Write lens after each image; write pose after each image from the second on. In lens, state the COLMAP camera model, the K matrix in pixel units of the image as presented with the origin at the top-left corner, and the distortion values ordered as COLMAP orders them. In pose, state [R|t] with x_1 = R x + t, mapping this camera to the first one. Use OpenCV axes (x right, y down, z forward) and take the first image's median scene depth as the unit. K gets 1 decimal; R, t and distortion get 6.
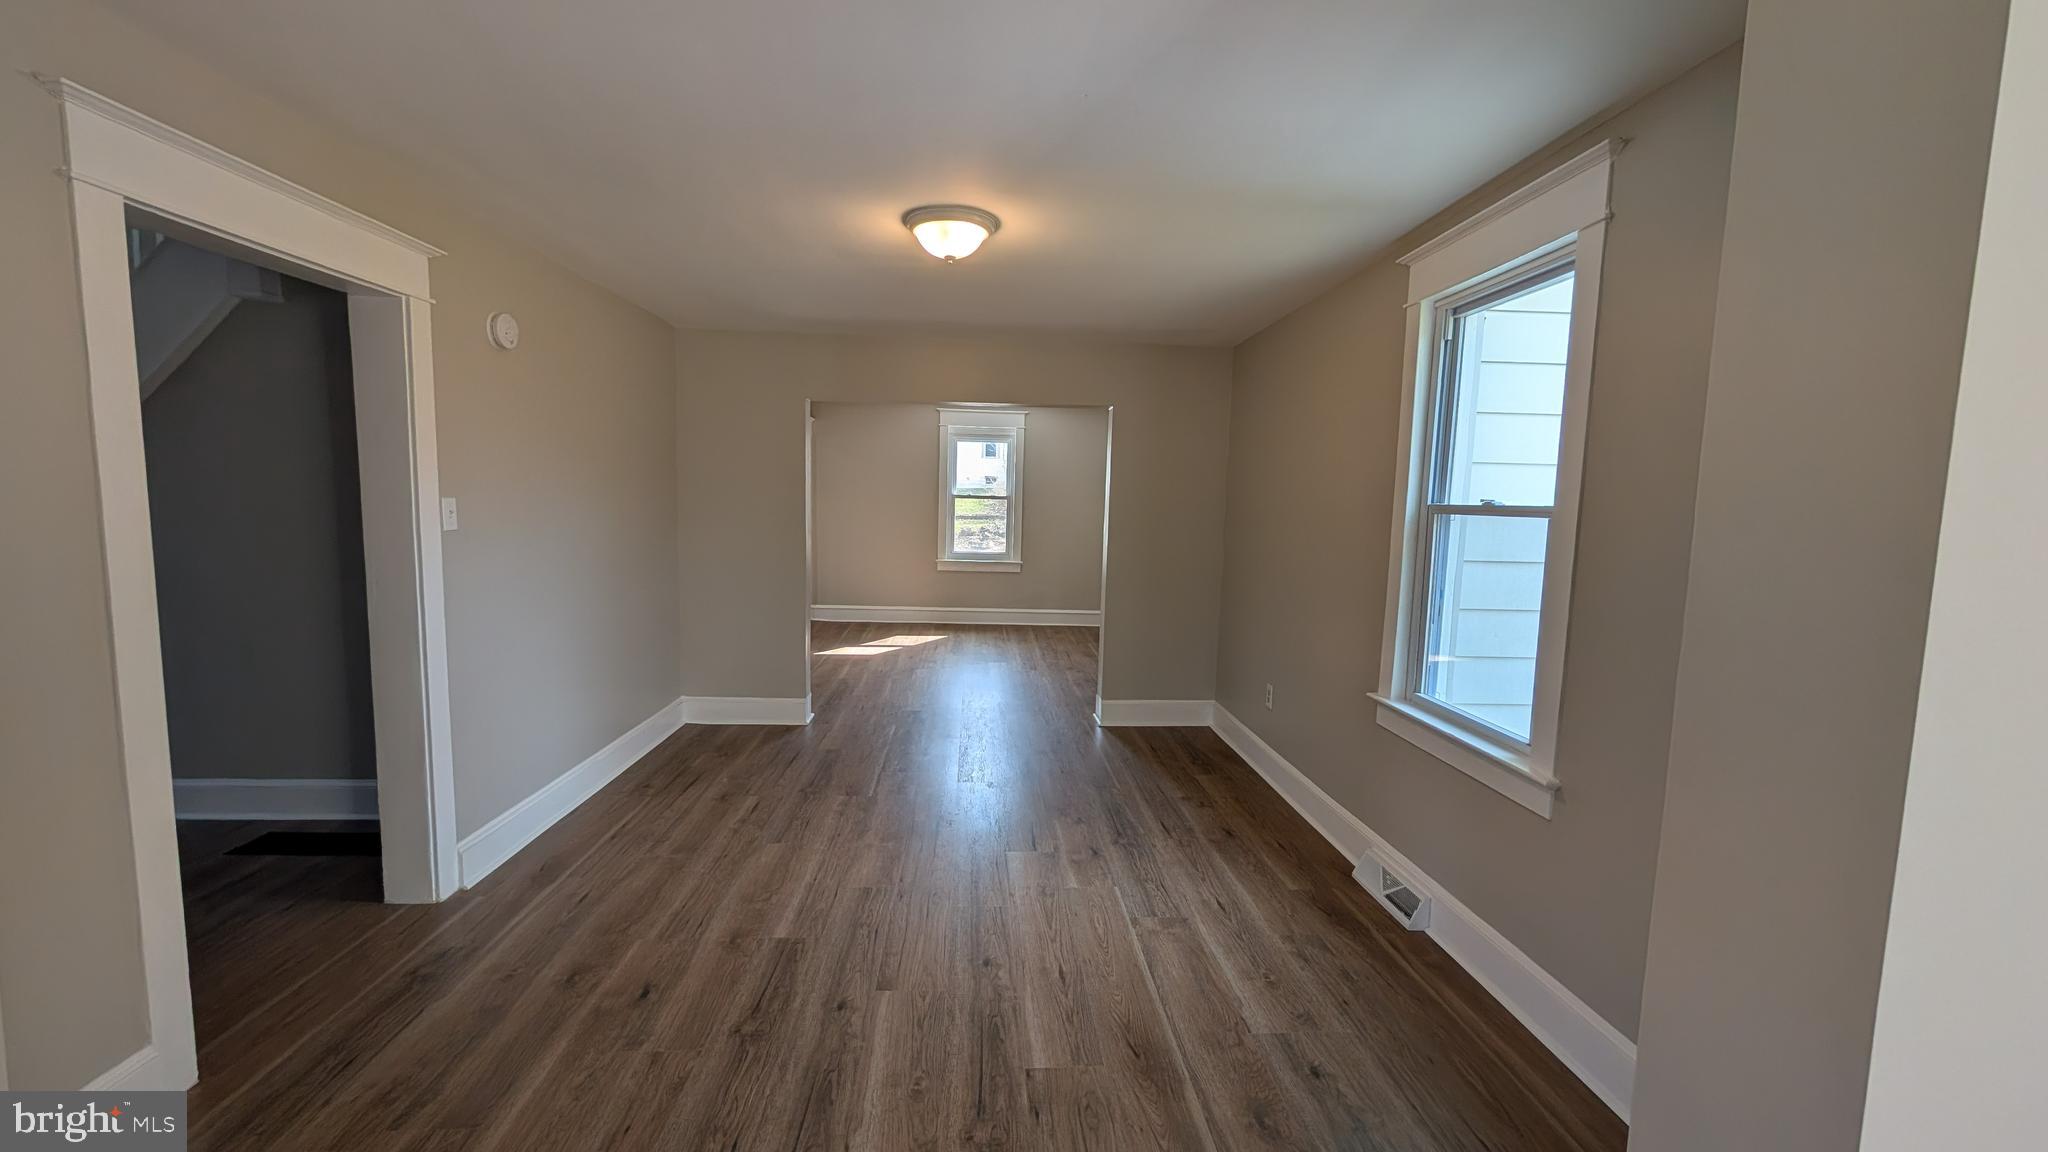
lens RADIAL K [[780.5, 0, 1014.4], [0, 780.5, 573.4], [0, 0, 1]] dist [0.006428, -0.000005]
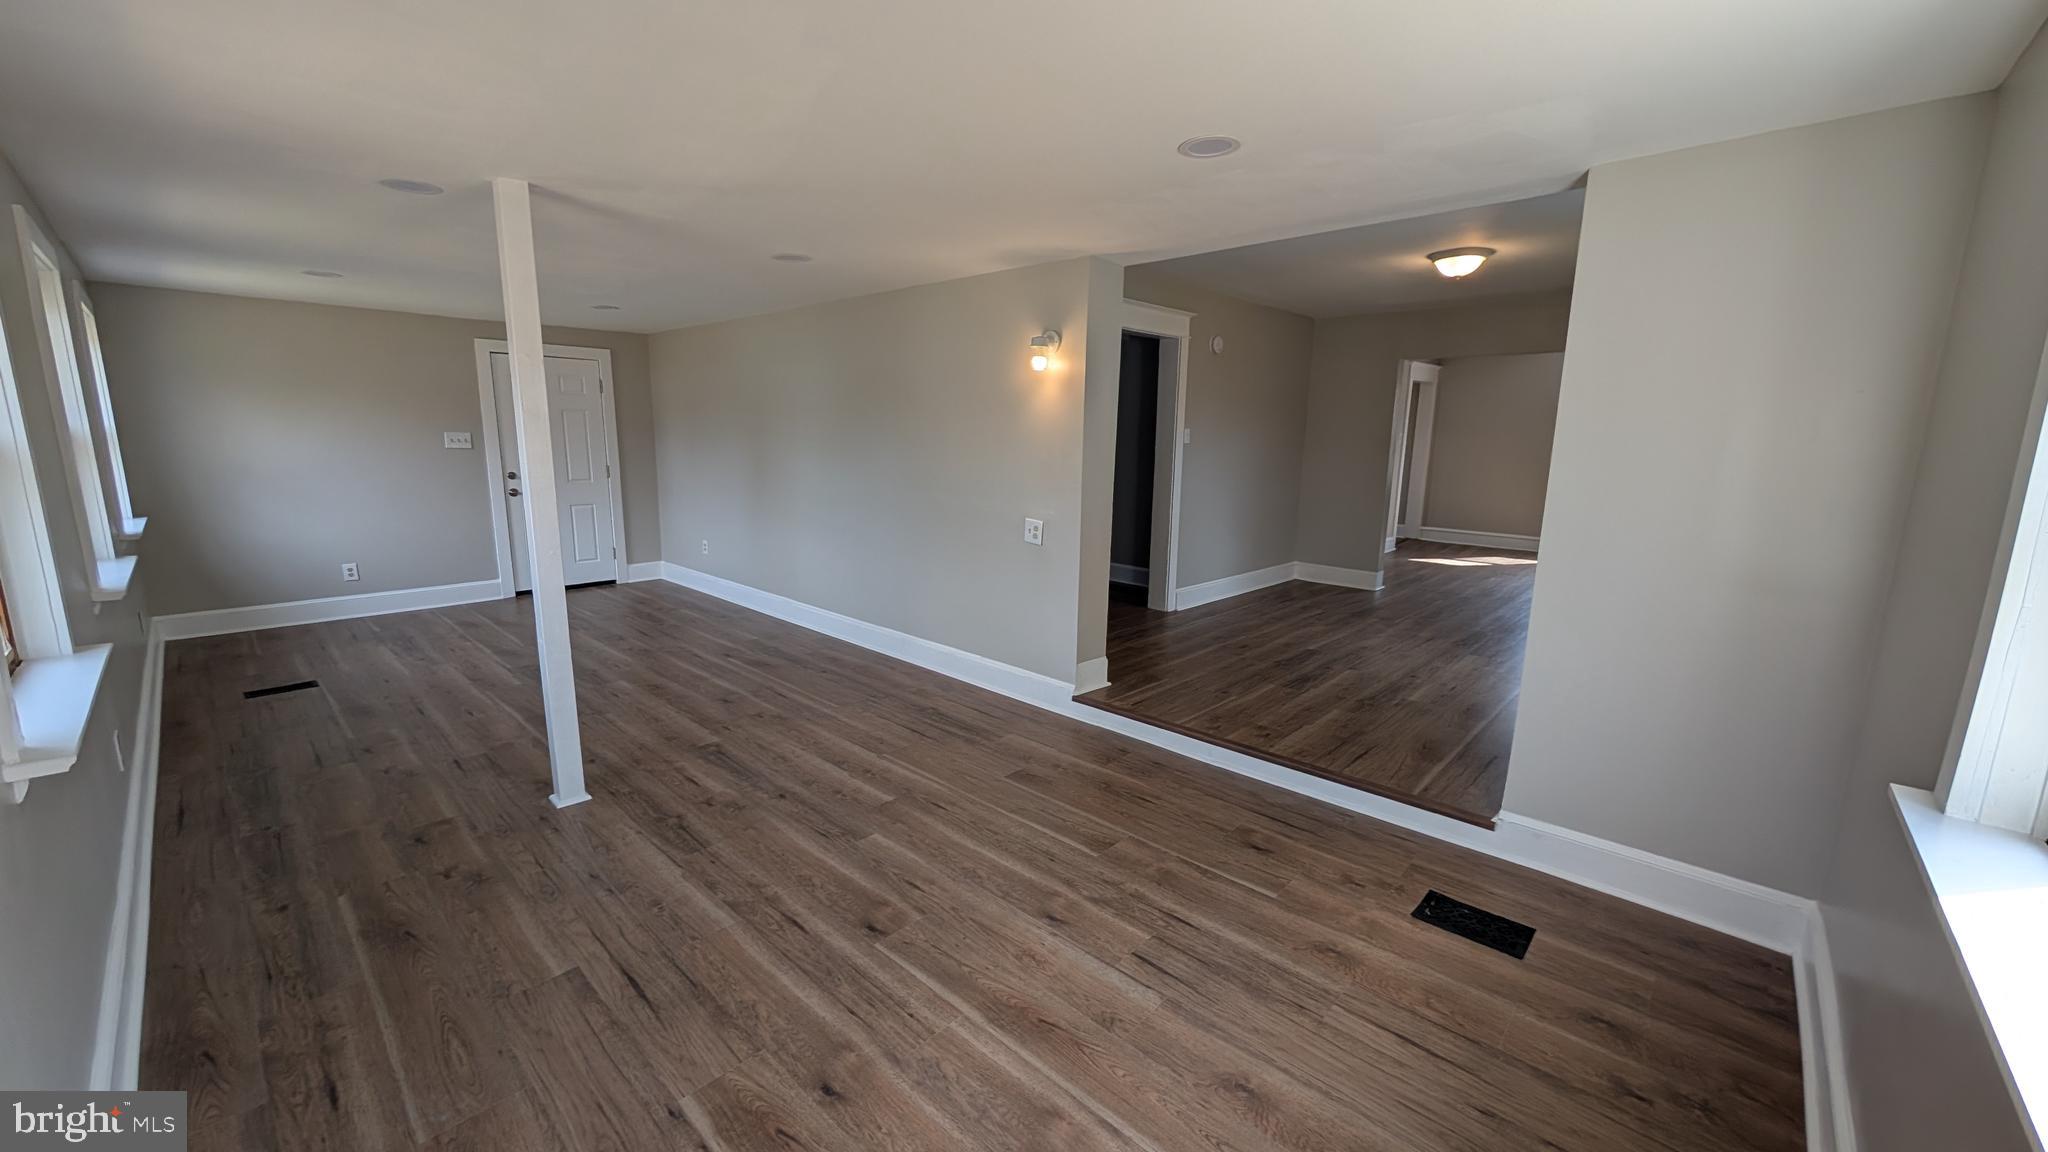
lens RADIAL K [[780.5, 0, 1014.4], [0, 780.5, 573.4], [0, 0, 1]] dist [0.006428, -0.000005]
pose [[0.689379, 0.117464, -0.714814, 0.534724], [-0.068225, 0.992907, 0.097366, 0.123223], [0.721181, -0.018353, 0.692503, -0.841456]]
